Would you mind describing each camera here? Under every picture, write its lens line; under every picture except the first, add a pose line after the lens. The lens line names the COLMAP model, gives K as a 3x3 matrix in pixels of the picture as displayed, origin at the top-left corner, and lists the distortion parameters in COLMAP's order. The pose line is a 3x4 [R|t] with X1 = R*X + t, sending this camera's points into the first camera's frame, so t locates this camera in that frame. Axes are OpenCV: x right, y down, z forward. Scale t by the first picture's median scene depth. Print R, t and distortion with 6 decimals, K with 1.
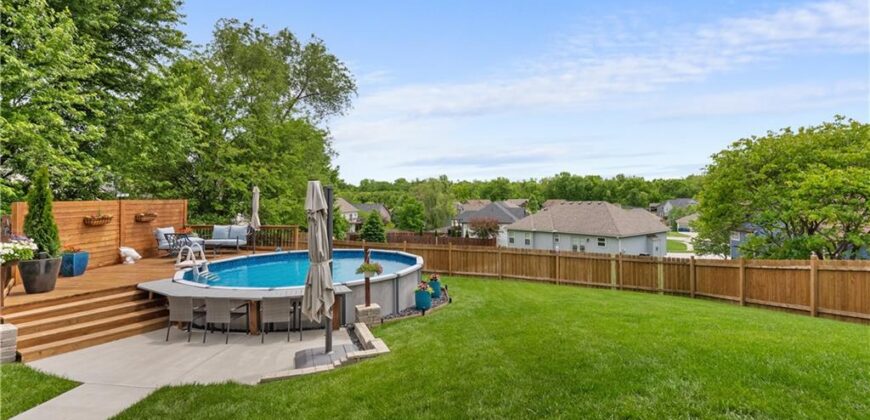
lens RADIAL K [[393.5, 0, 435.8], [0, 393.5, 206.6], [0, 0, 1]] dist [-0.007706, 0.000465]
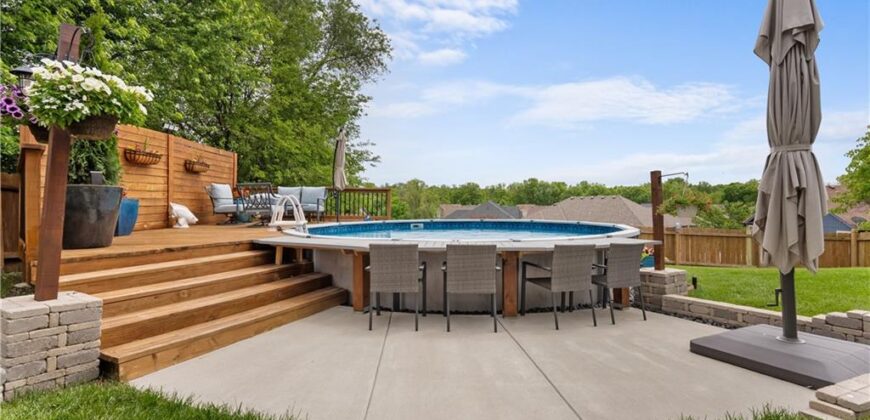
lens RADIAL K [[393.5, 0, 433.9], [0, 393.5, 214.2], [0, 0, 1]] dist [-0.007706, 0.000465]
pose [[0.997484, 0.001862, 0.070861, -0.396505], [-0.002368, 0.999972, 0.007061, 0.114991], [-0.070846, -0.007211, 0.997461, 0.294295]]
